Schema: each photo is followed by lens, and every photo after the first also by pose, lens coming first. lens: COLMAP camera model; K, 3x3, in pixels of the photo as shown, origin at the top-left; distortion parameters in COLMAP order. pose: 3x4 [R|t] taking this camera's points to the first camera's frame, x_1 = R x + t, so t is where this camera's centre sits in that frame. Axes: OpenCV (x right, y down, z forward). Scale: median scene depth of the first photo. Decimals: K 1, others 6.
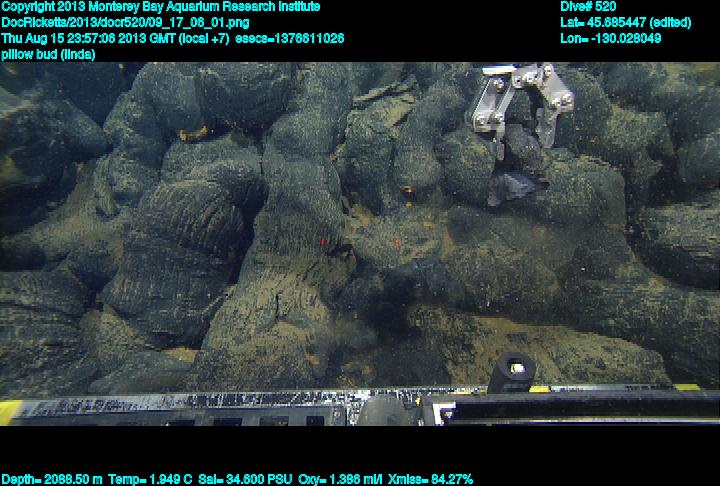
lens RADIAL K [[405.8, 0, 361.8], [0, 405.8, 254.8], [0, 0, 1]] dist [-0.037724, 0.072974]
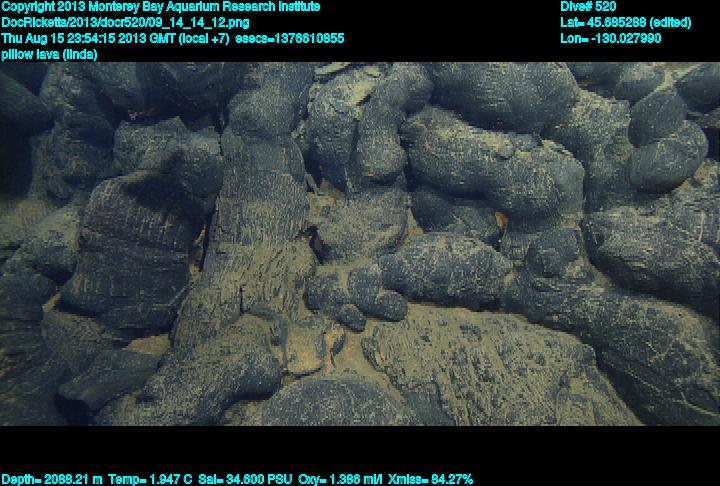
lens RADIAL K [[405.8, 0, 361.8], [0, 405.8, 254.8], [0, 0, 1]] dist [-0.037724, 0.072974]
pose [[0.999193, -0.012334, 0.038215, 0.055377], [0.005459, 0.984549, 0.175024, -0.153712], [-0.039783, -0.174674, 0.983822, 0.000219]]
